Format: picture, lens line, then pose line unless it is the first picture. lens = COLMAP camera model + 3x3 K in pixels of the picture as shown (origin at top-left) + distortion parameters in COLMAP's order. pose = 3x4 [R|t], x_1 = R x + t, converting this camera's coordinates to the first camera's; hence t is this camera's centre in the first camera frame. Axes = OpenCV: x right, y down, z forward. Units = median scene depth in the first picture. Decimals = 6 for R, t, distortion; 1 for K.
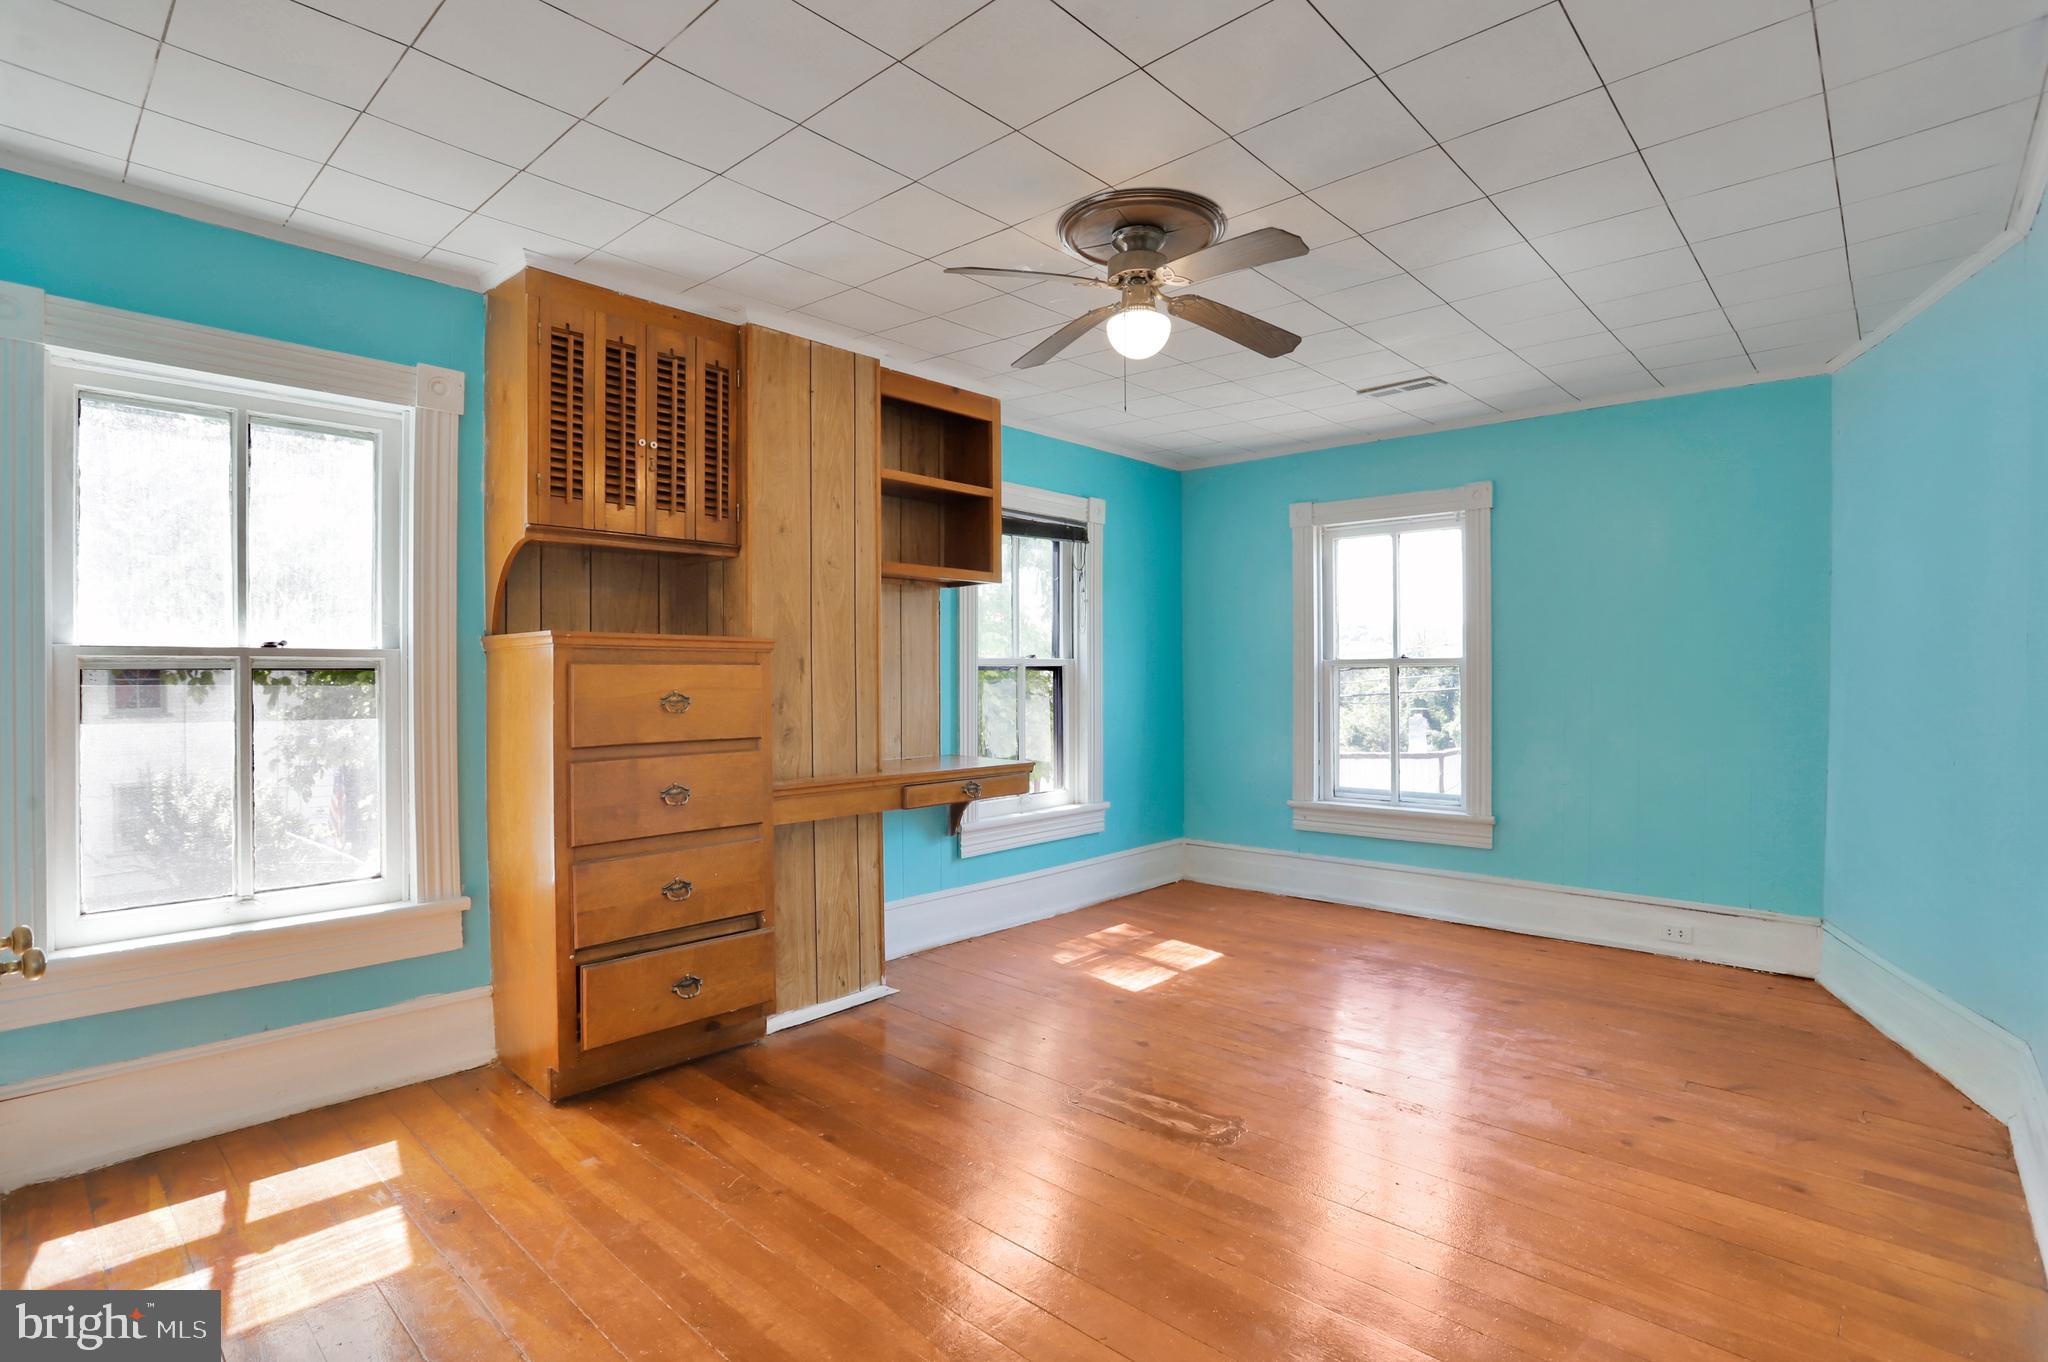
lens RADIAL K [[1003.5, 0, 1020.3], [0, 1003.5, 671.9], [0, 0, 1]] dist [-0.056821, 0.023479]
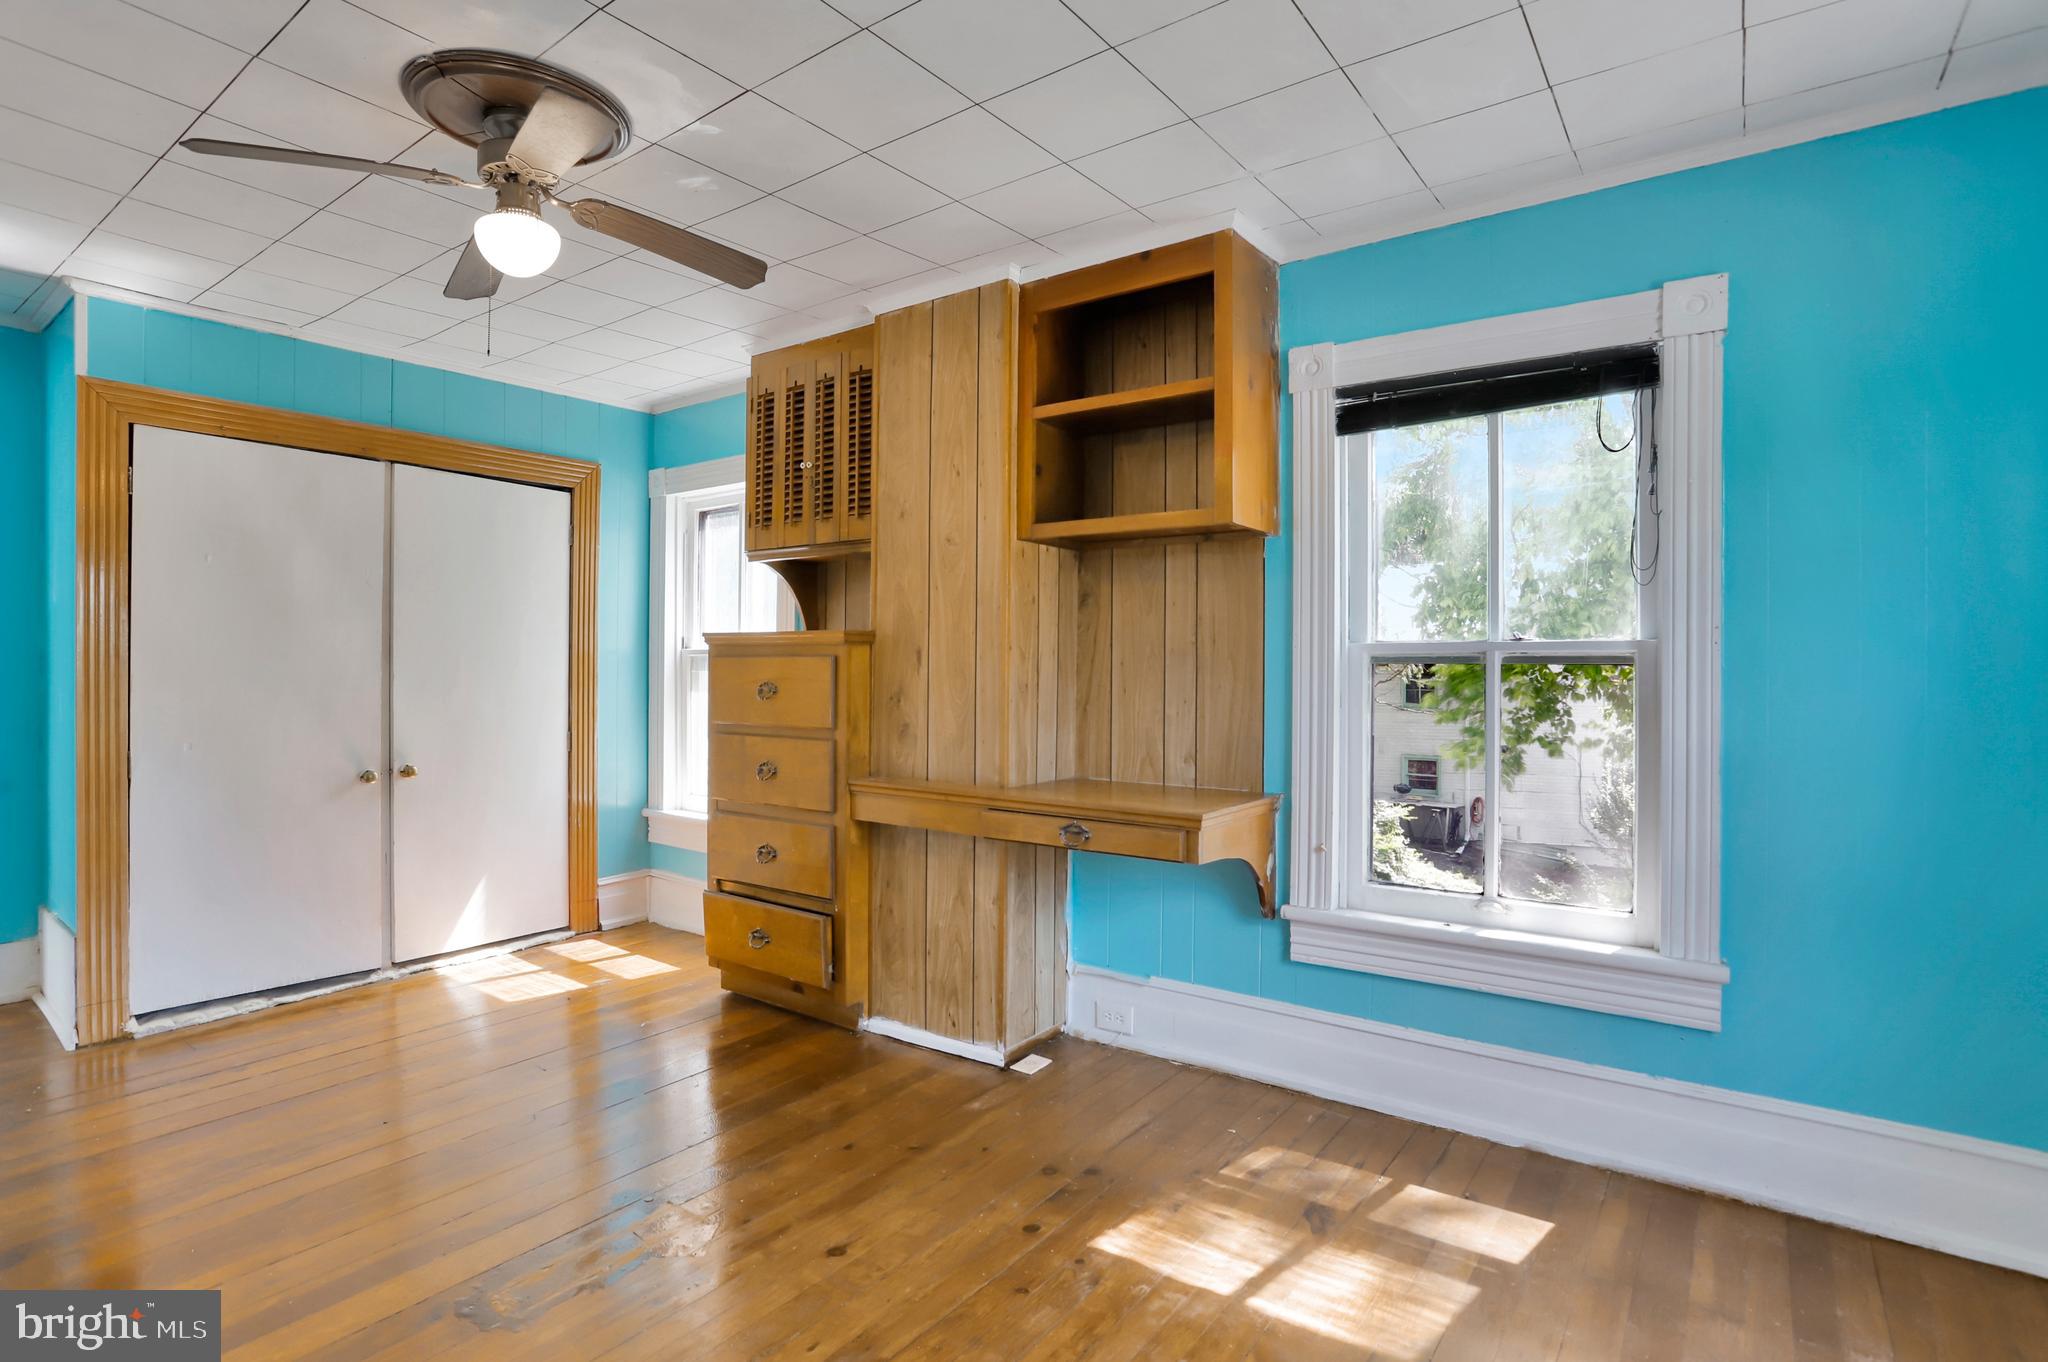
lens RADIAL K [[1019.5, 0, 1021.7], [0, 1019.5, 680.9], [0, 0, 1]] dist [-0.059279, 0.034024]
pose [[0.105684, 0.009321, -0.994356, 0.718505], [-0.007119, 0.999938, 0.008617, 0.006315], [0.994374, 0.006168, 0.105744, 0.985637]]
